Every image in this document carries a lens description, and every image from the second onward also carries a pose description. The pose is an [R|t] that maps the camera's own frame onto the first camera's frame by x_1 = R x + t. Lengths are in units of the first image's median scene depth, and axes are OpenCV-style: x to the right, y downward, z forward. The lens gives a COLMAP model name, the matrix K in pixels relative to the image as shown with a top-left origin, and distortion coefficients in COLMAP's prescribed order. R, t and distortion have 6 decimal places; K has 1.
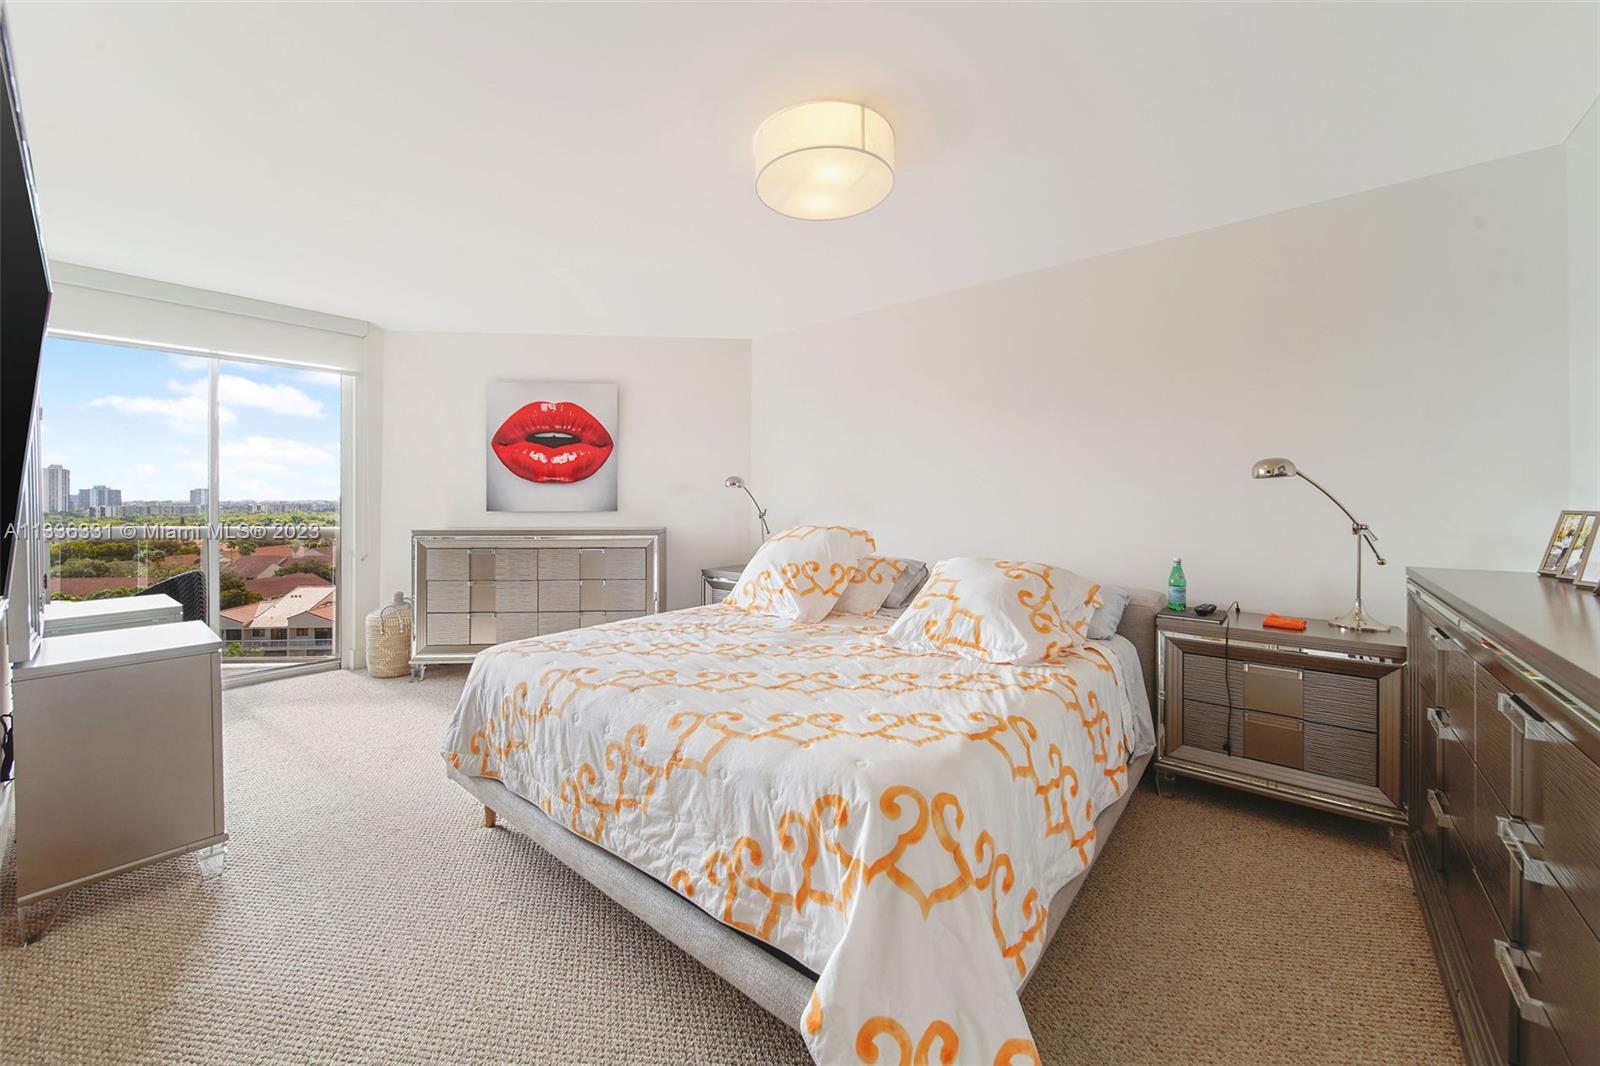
lens RADIAL K [[622.8, 0, 777.3], [0, 622.8, 509.2], [0, 0, 1]] dist [-0.000243, -0.000065]
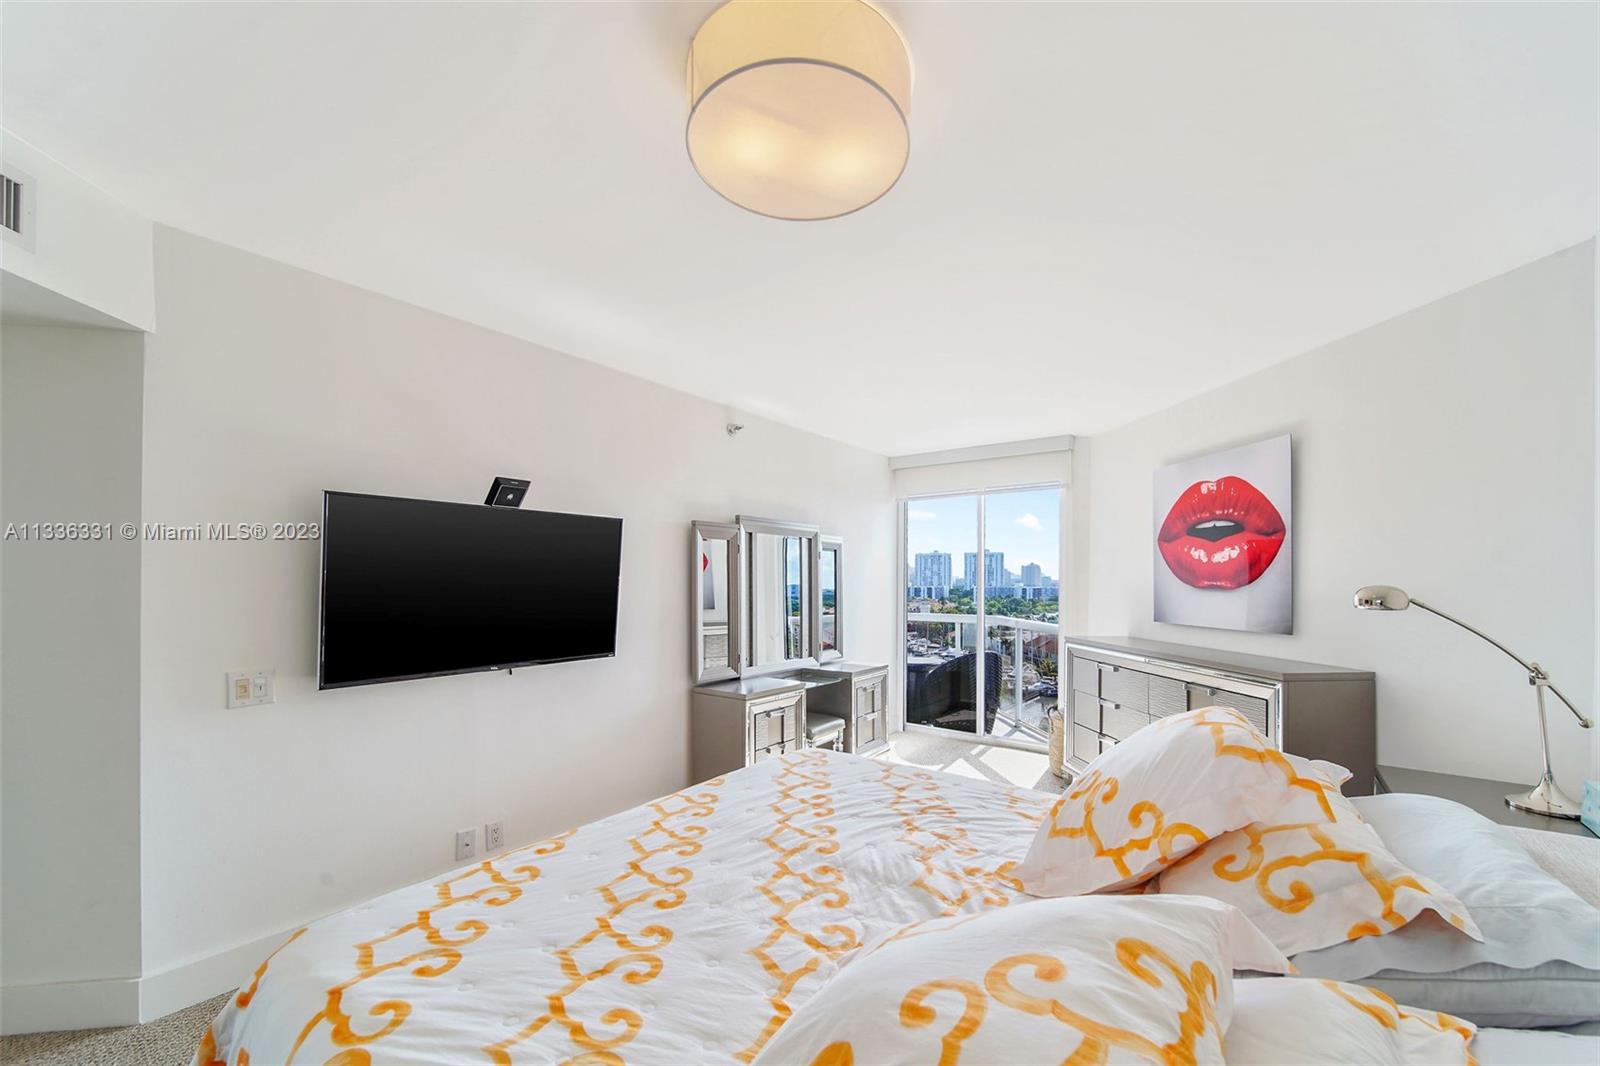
lens RADIAL K [[617.9, 0, 809.9], [0, 617.9, 577.4], [0, 0, 1]] dist [-0.012662, -0.000216]
pose [[0.048973, -0.003627, -0.998794, 0.343257], [-0.020433, 0.999780, -0.004633, -0.042969], [0.998591, 0.020635, 0.048888, 0.489272]]
